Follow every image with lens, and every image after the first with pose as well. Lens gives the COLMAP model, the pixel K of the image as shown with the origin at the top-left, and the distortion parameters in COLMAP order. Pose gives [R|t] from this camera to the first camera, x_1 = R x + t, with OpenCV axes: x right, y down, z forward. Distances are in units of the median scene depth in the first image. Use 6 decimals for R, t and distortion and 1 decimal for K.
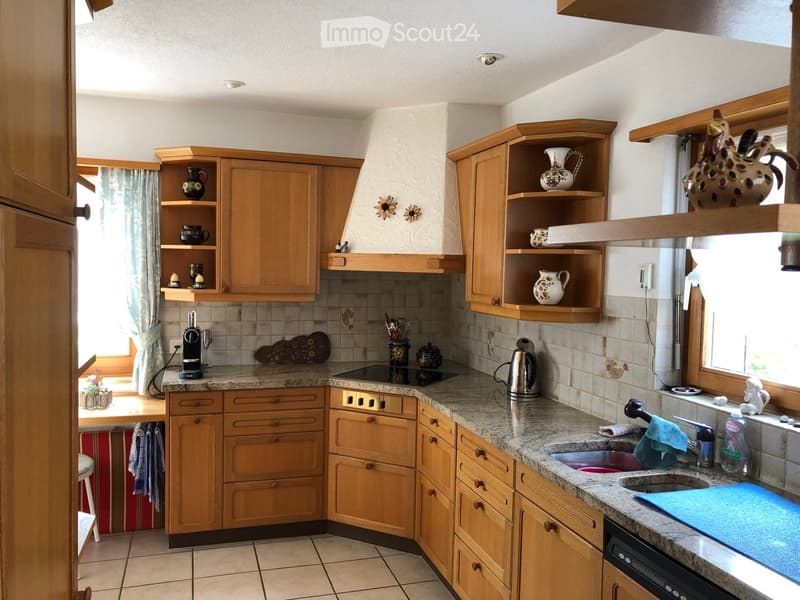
lens RADIAL K [[663.3, 0, 398.6], [0, 663.3, 299.9], [0, 0, 1]] dist [0.009540, 0.000586]
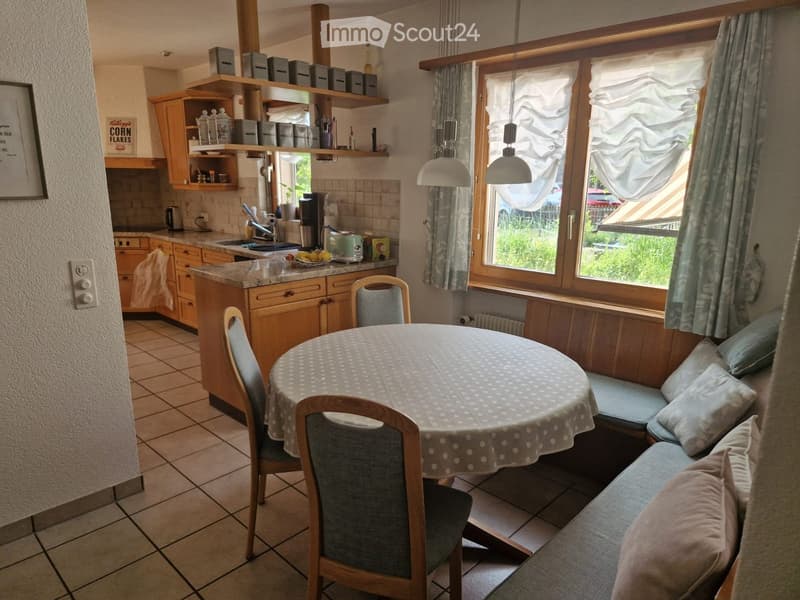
lens RADIAL K [[529.1, 0, 399.5], [0, 529.1, 304.9], [0, 0, 1]] dist [0.011363, 0.002973]
pose [[0.876807, -0.130828, 0.462703, -0.073785], [0.036198, 0.977503, 0.207793, 0.052033], [-0.479478, -0.165445, 0.861817, -0.718855]]
